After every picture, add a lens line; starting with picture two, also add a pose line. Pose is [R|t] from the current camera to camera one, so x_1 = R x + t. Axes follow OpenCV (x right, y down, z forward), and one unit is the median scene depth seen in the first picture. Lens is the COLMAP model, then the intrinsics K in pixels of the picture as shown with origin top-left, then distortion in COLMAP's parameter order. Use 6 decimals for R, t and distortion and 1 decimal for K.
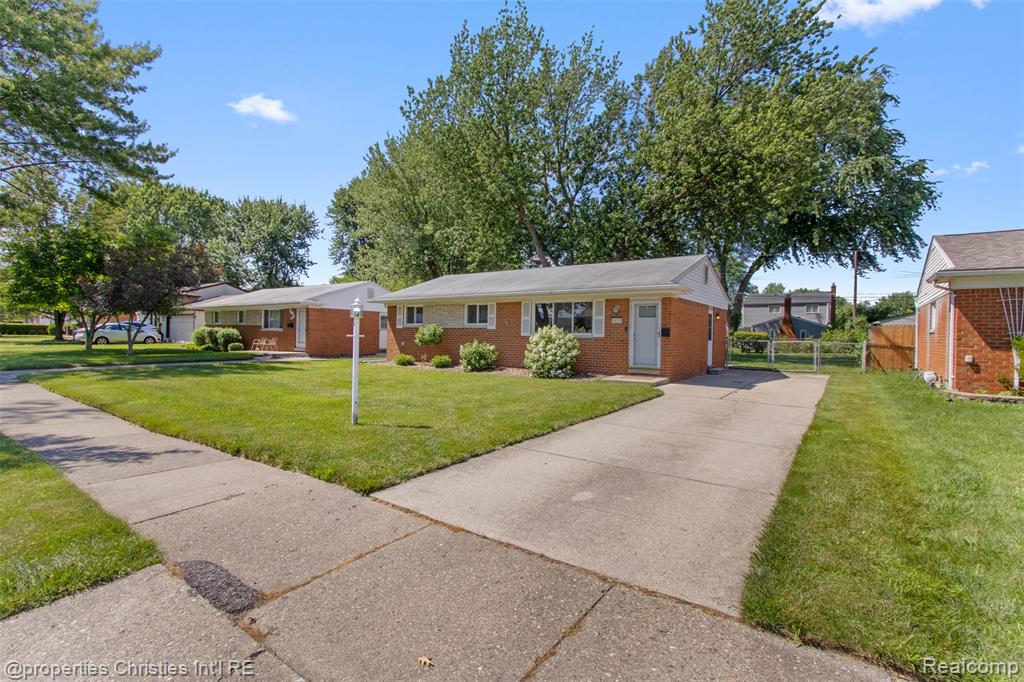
lens RADIAL K [[466.0, 0, 509.9], [0, 466.0, 335.8], [0, 0, 1]] dist [0.003604, -0.000713]
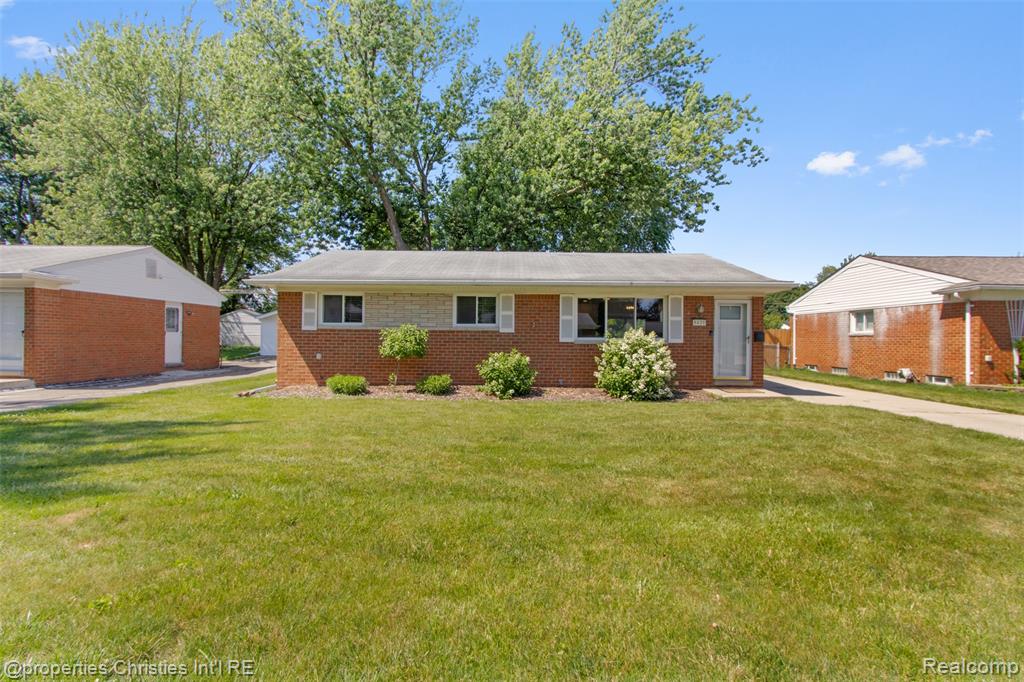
lens RADIAL K [[466.0, 0, 509.6], [0, 466.0, 333.4], [0, 0, 1]] dist [0.003604, -0.000713]
pose [[0.813043, -0.002768, 0.582197, -0.441134], [0.005089, 0.999984, -0.002353, -0.011342], [-0.582182, 0.004876, 0.813044, 0.442536]]
